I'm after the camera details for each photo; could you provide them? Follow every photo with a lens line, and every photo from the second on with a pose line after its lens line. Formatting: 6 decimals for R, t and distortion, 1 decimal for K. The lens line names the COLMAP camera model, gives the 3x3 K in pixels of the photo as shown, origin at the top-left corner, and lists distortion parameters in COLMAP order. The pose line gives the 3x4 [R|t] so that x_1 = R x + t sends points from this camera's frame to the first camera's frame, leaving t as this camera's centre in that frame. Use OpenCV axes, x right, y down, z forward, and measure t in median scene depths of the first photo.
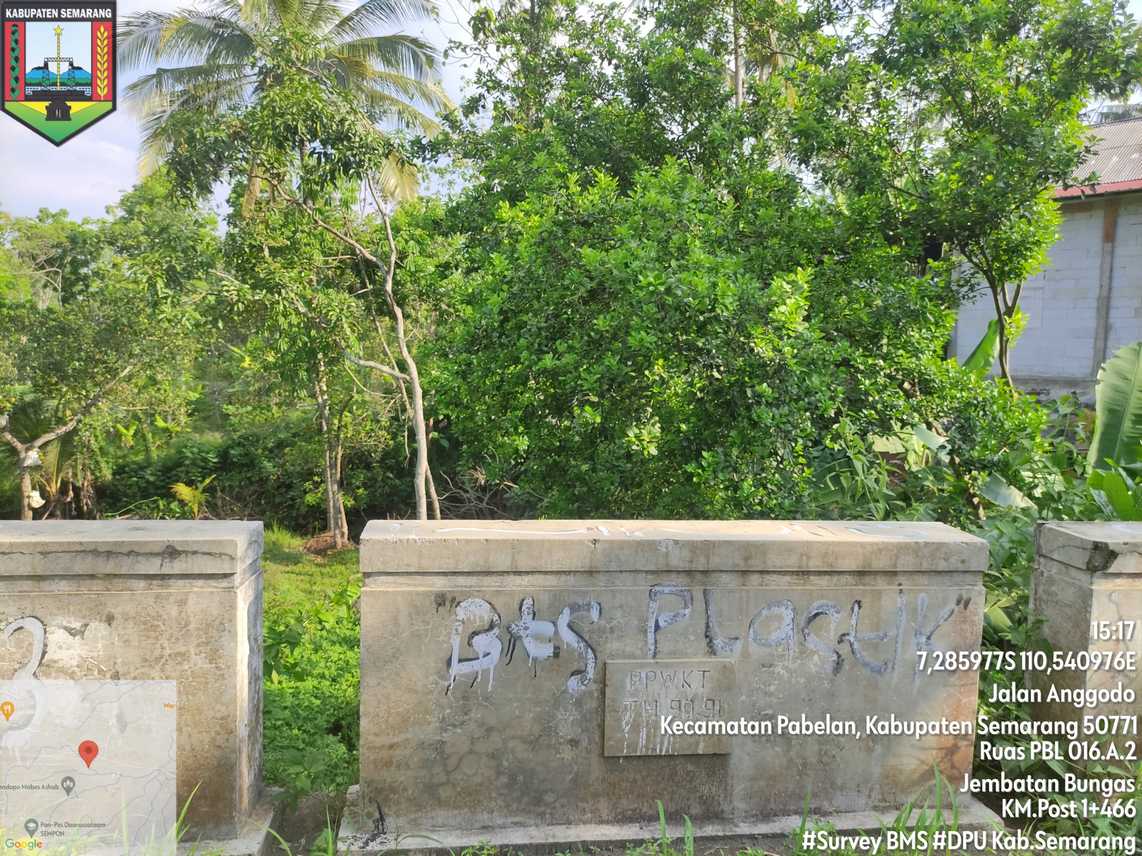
lens RADIAL K [[929.9, 0, 571.0], [0, 929.9, 428.0], [0, 0, 1]] dist [-0.001133, -0.000020]
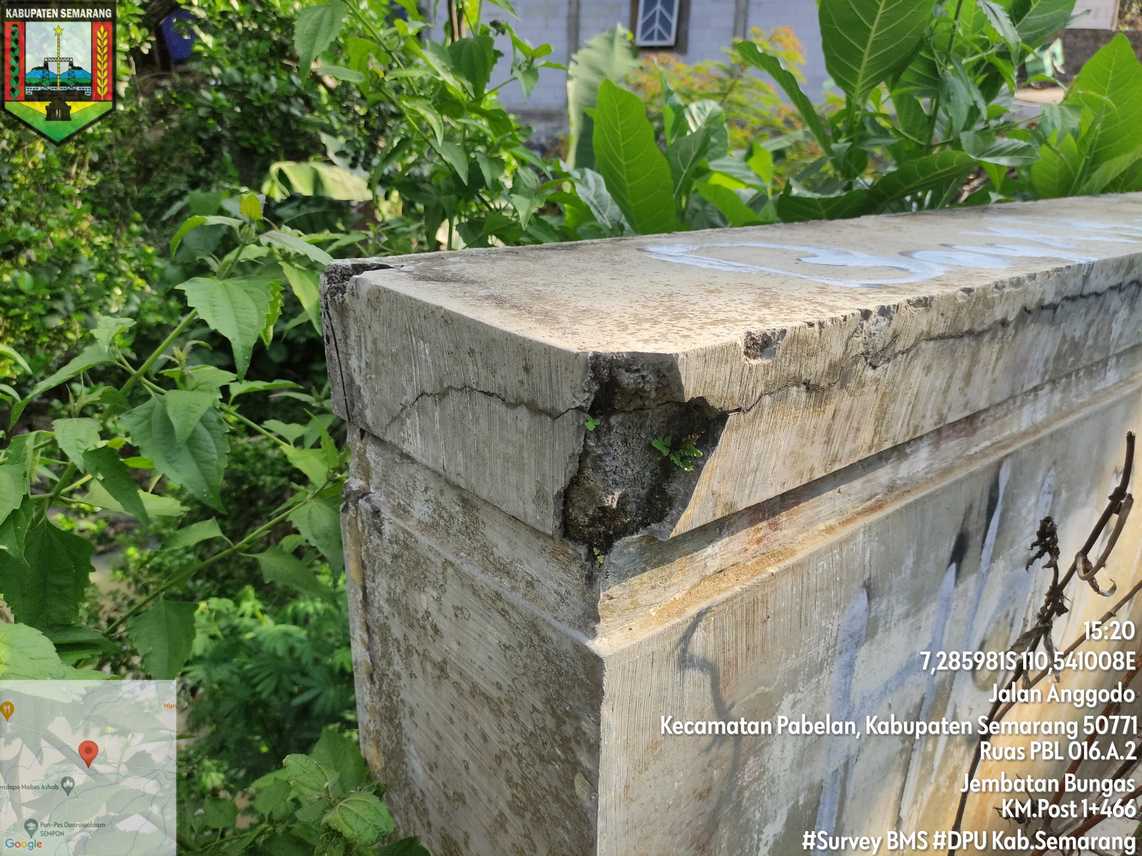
lens RADIAL K [[847.6, 0, 568.5], [0, 847.6, 422.6], [0, 0, 1]] dist [0.039046, -0.036326]
pose [[0.870982, -0.171966, 0.460237, 0.456114], [0.048422, 0.962230, 0.267897, 0.086568], [-0.488923, -0.211047, 0.846412, 0.815896]]
